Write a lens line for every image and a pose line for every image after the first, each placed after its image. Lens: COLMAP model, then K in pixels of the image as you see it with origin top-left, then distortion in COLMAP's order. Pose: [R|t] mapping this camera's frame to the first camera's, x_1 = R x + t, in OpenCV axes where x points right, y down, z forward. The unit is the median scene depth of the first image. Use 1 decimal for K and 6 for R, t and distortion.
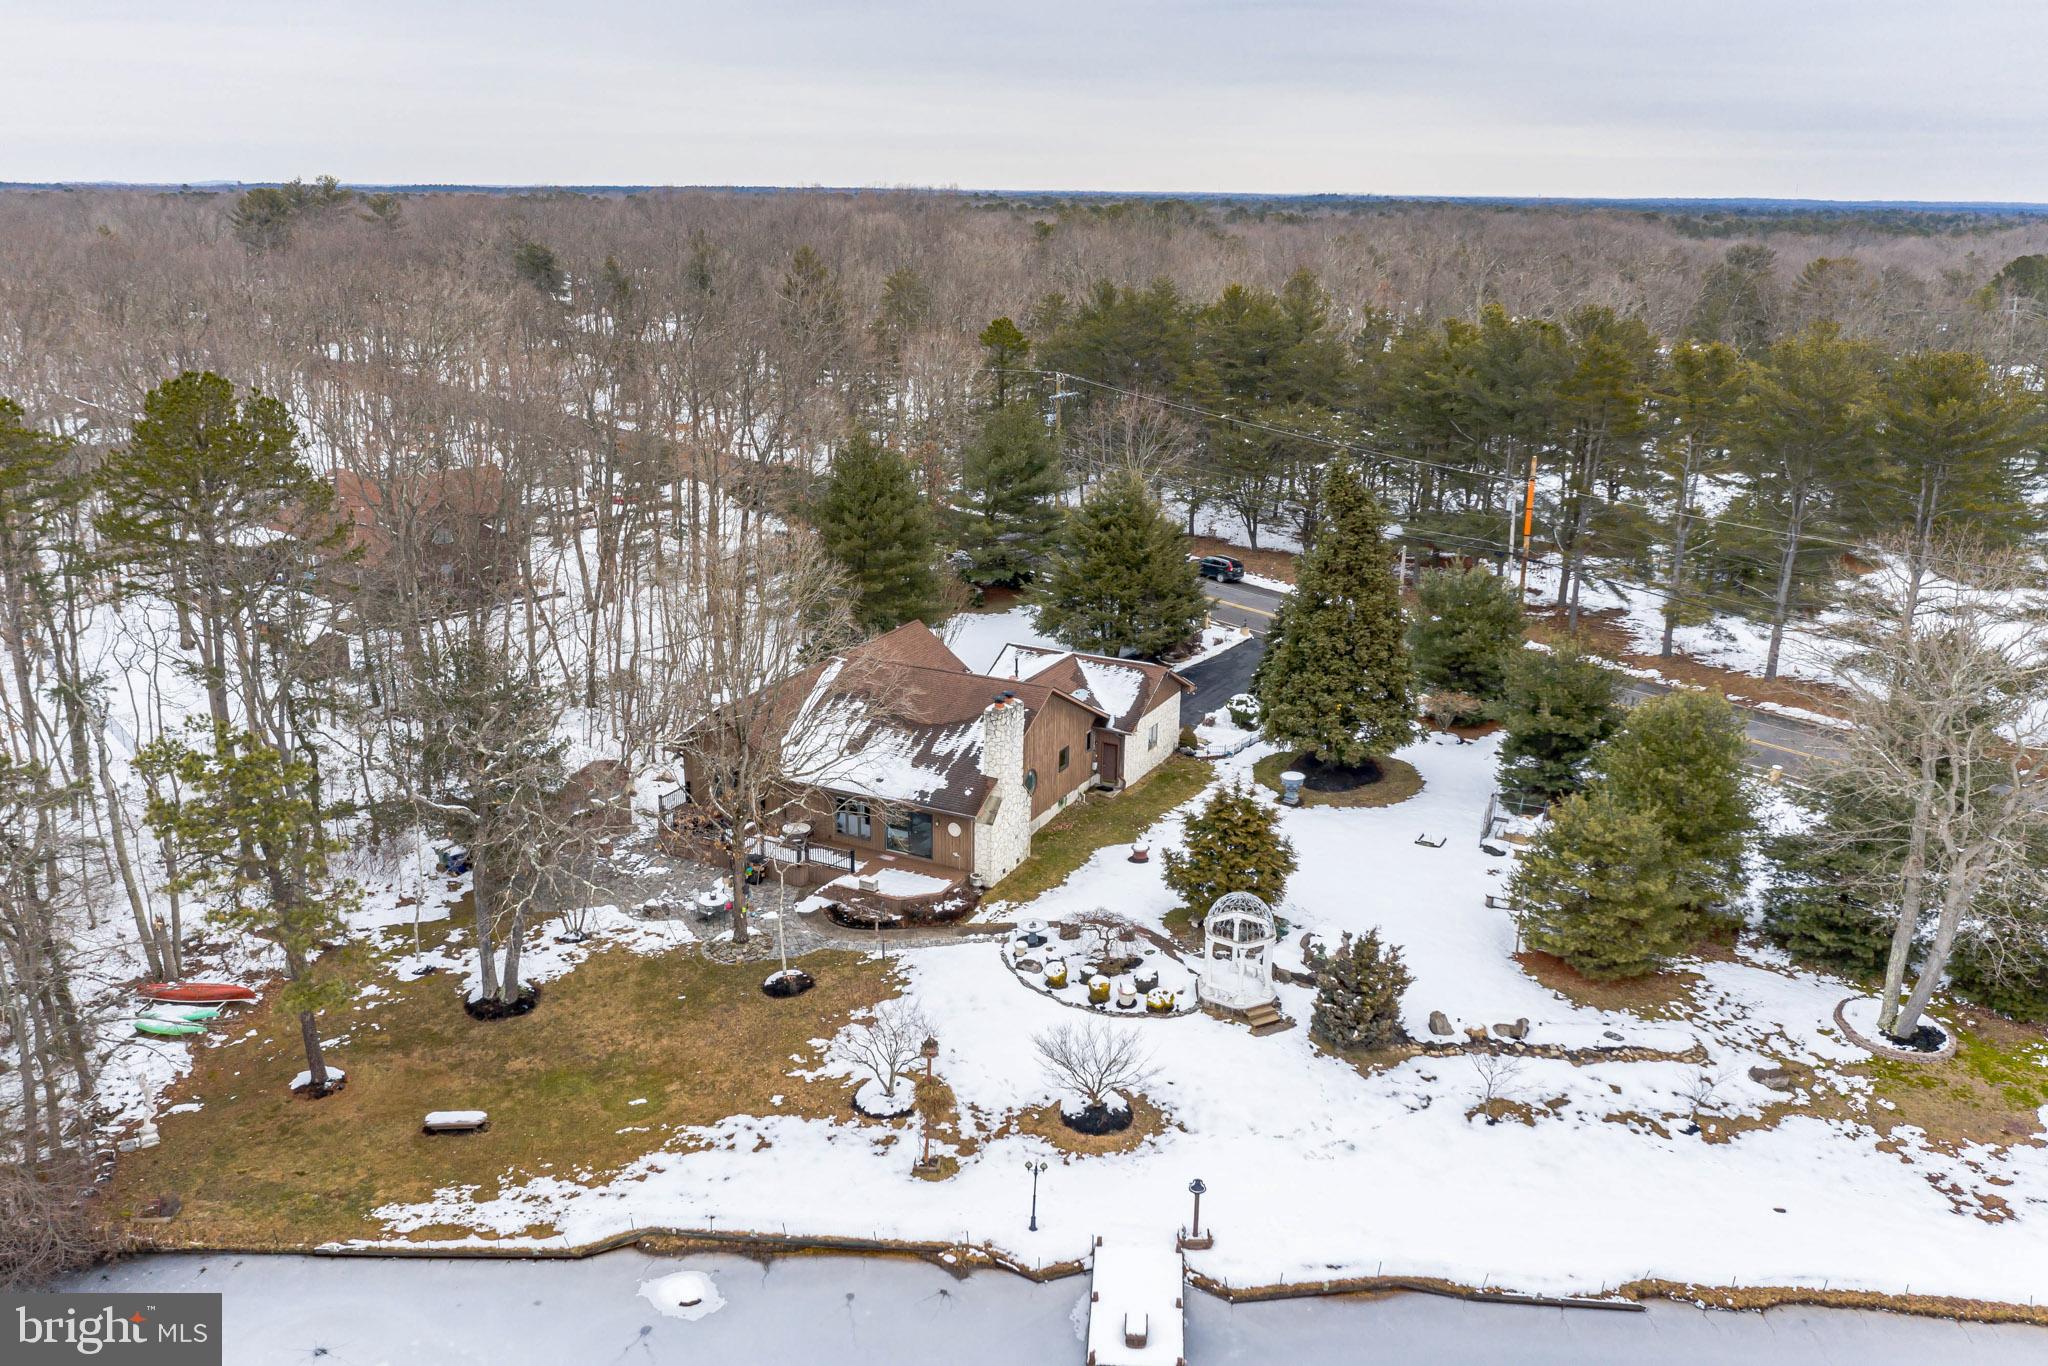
lens RADIAL K [[1628.7, 0, 1022.2], [0, 1628.7, 680.6], [0, 0, 1]] dist [-0.005948, -0.001233]
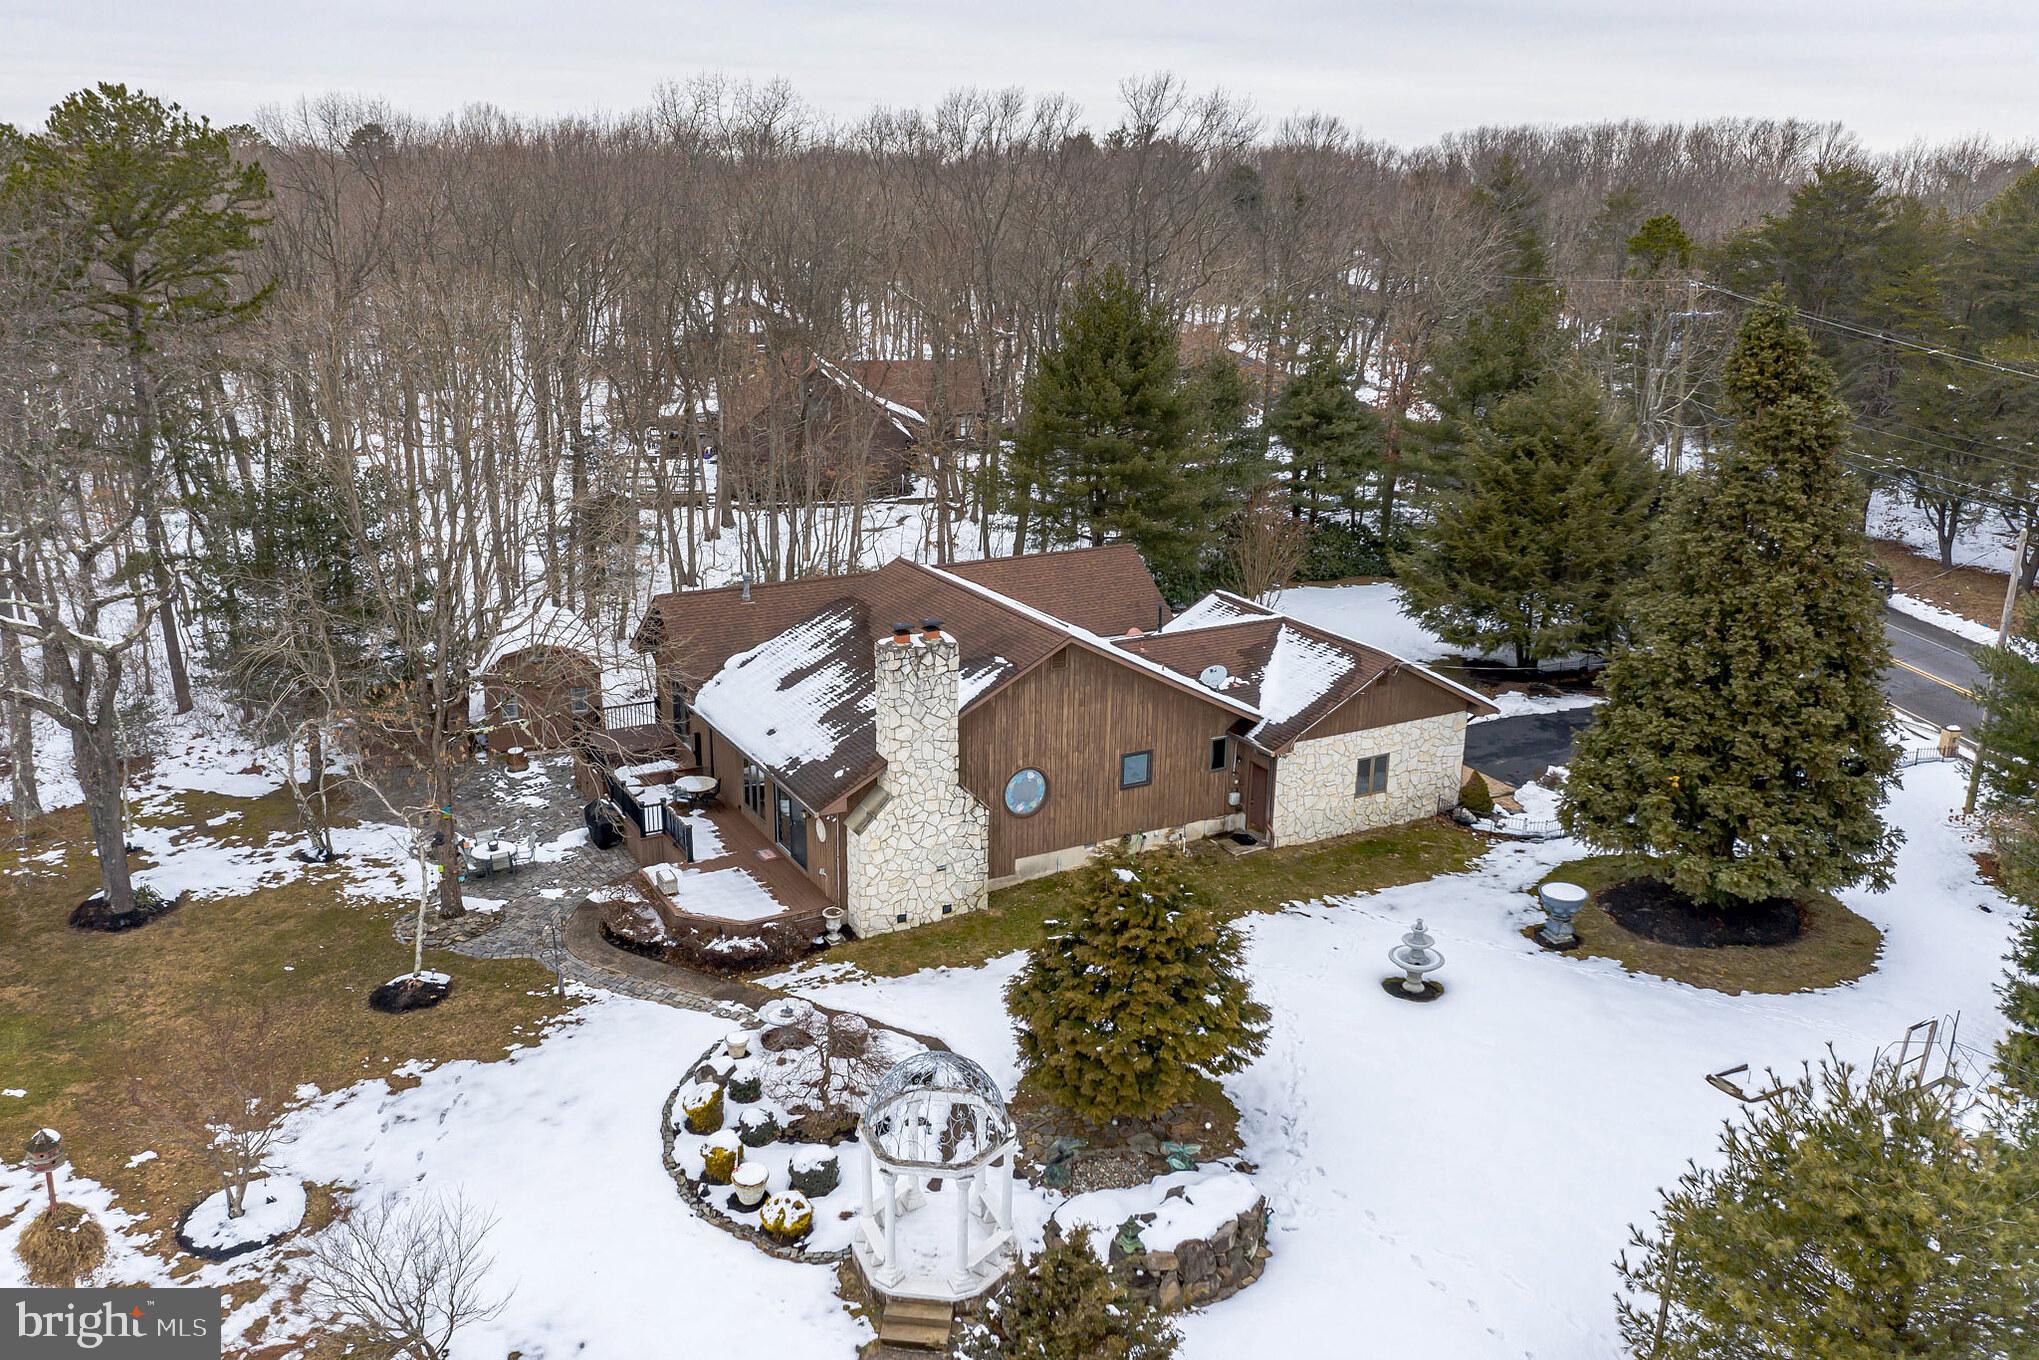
lens RADIAL K [[1604.3, 0, 1019.4], [0, 1604.3, 684.8], [0, 0, 1]] dist [-0.014679, 0.002244]
pose [[0.824703, 0.163923, -0.541289, 0.355827], [-0.169189, 0.984753, 0.040447, 0.000773], [0.539666, 0.058223, 0.839863, 0.561649]]
